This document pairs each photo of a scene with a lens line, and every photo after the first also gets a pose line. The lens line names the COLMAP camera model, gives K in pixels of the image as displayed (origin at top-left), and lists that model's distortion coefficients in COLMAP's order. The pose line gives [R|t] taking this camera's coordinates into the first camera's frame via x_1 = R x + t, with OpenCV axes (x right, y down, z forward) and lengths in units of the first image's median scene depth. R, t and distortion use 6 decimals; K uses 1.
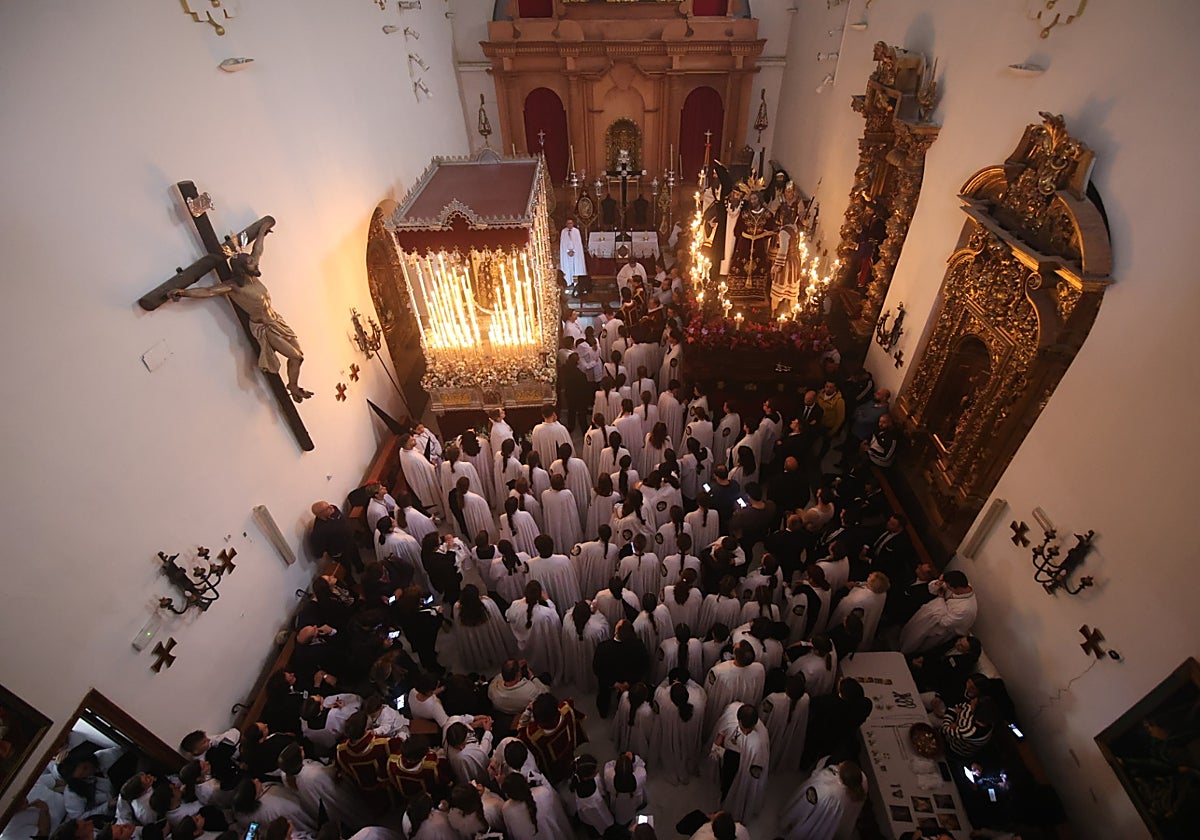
lens RADIAL K [[549.9, 0, 624.1], [0, 549.9, 418.4], [0, 0, 1]] dist [-0.004700, -0.005318]
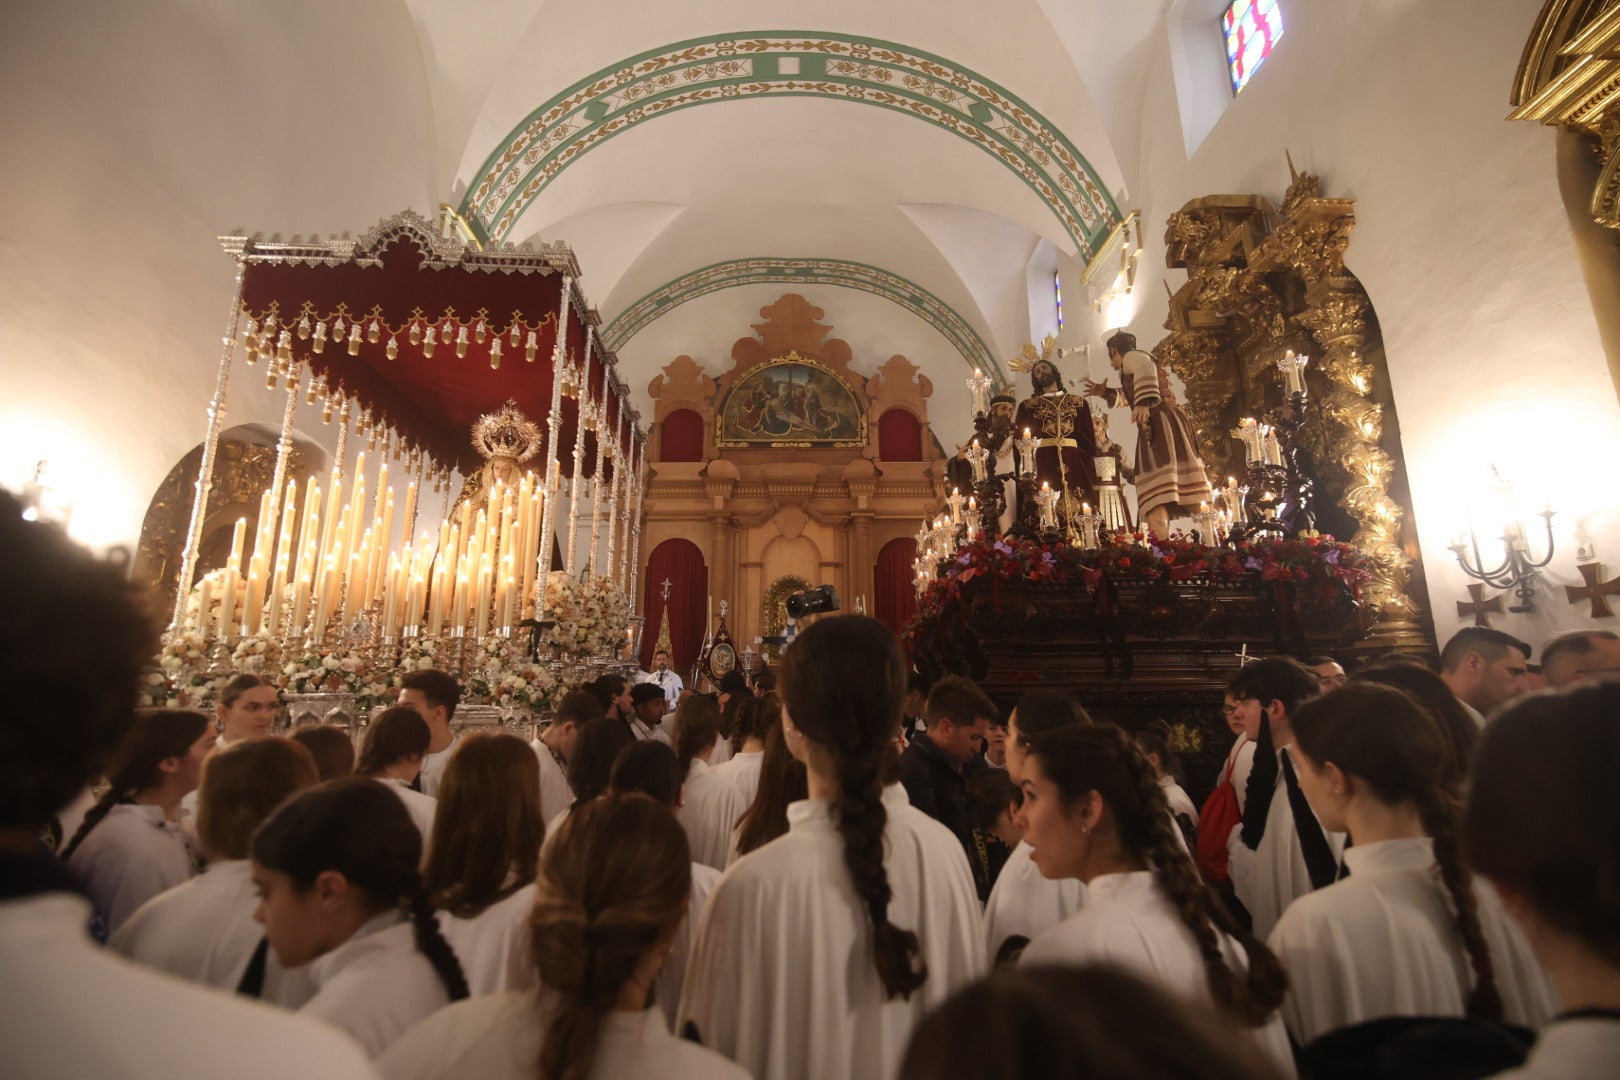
lens RADIAL K [[701.4, 0, 815.0], [0, 701.4, 534.8], [0, 0, 1]] dist [0.000373, -0.008819]
pose [[0.999737, 0.005567, 0.022262, 0.016480], [0.014170, 0.613336, -0.789695, 0.214714], [-0.018051, 0.789802, 0.613096, 0.787755]]
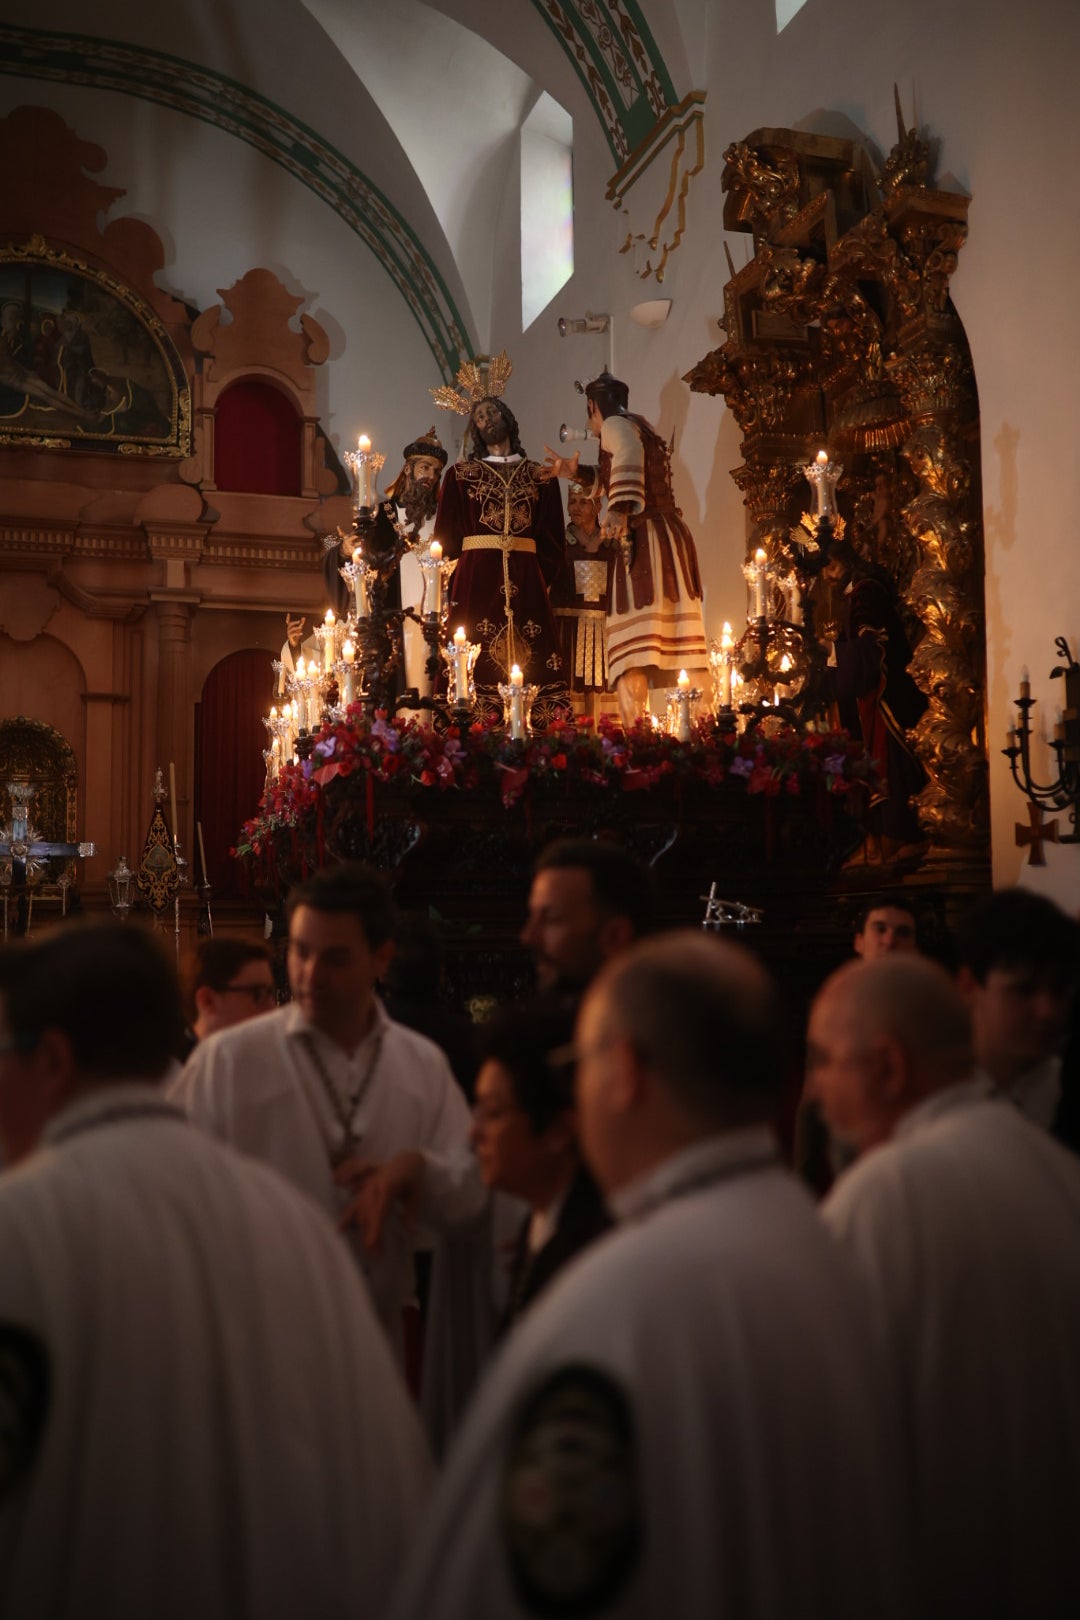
lens RADIAL K [[1556.0, 0, 529.9], [0, 1556.0, 815.6], [0, 0, 1]] dist [-0.050496, 0.000000]
pose [[0.950473, 0.020984, 0.310099, 0.004211], [0.202640, 0.714673, -0.669463, 0.346585], [-0.235667, 0.699144, 0.675025, 0.628018]]
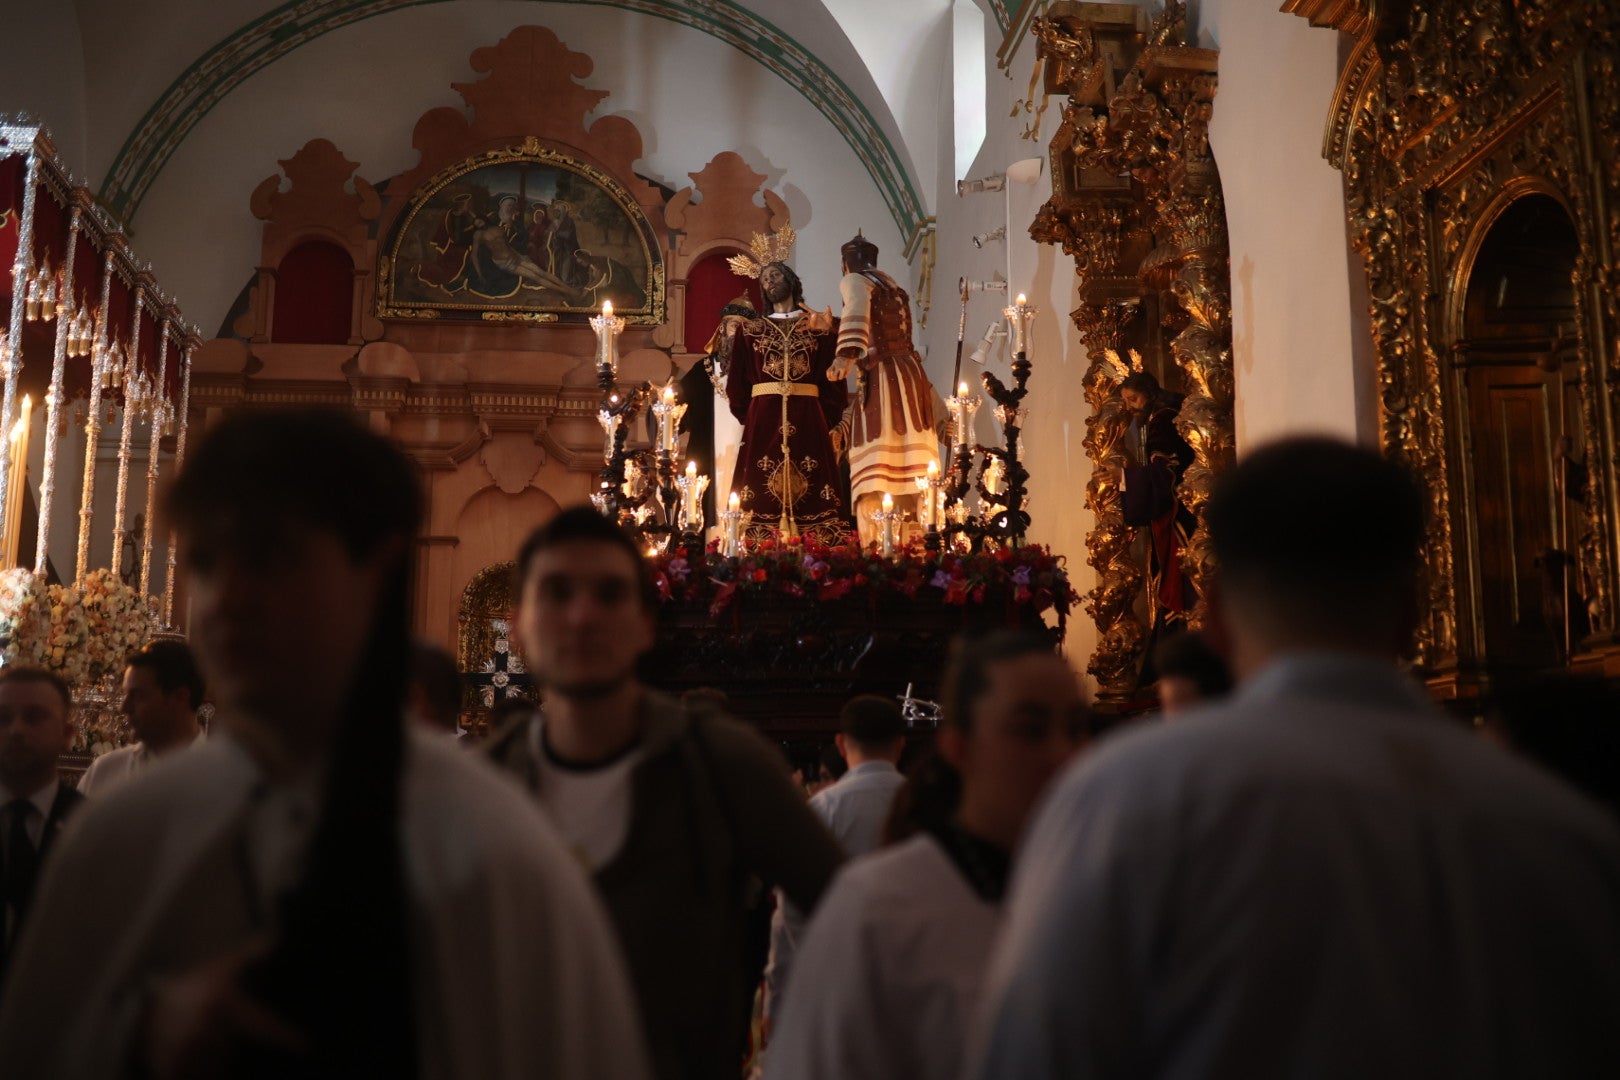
lens RADIAL K [[1556.0, 0, 802.2], [0, 1556.0, 546.0], [0, 0, 1]] dist [-0.050496, 0.000000]
pose [[0.995635, 0.026039, 0.089626, 0.188436], [0.050485, 0.657424, -0.751828, 0.460011], [-0.078498, 0.753071, 0.653240, 0.541558]]
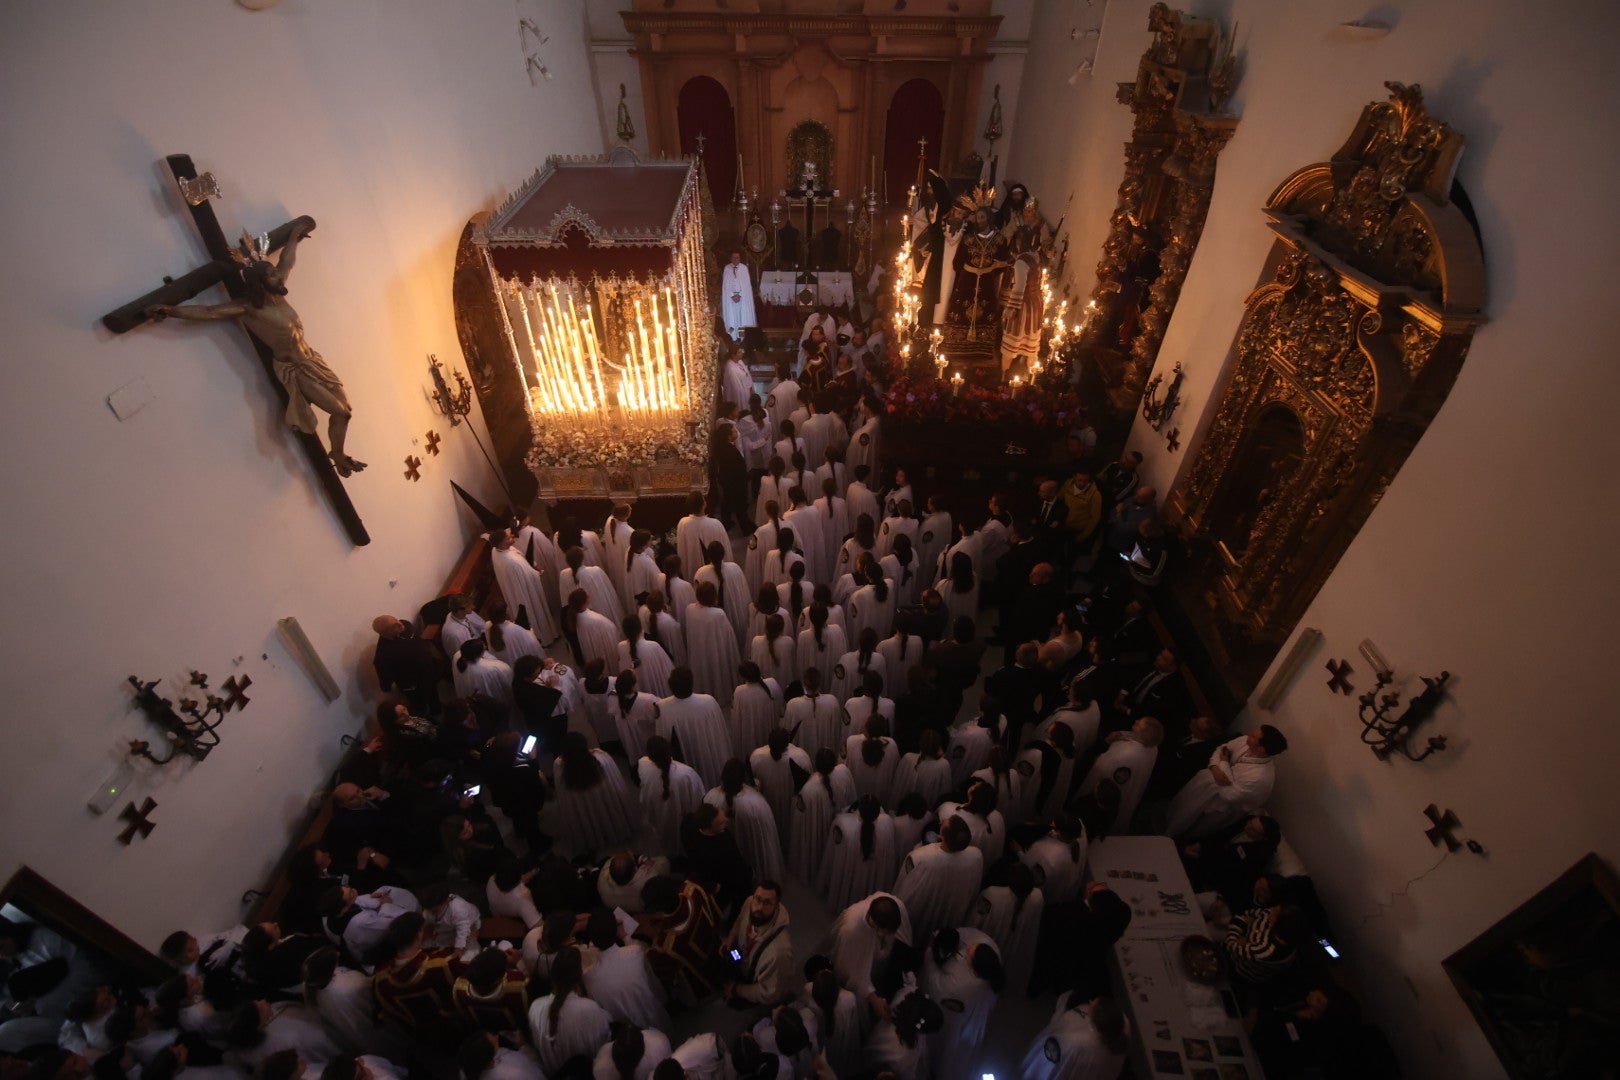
lens RADIAL K [[701.4, 0, 812.4], [0, 701.4, 536.7], [0, 0, 1]] dist [0.000373, -0.008819]
pose [[0.999792, 0.020122, 0.003237, 0.018610], [-0.020148, 0.999762, 0.008402, 0.027328], [-0.003068, -0.008466, 0.999959, 0.069349]]
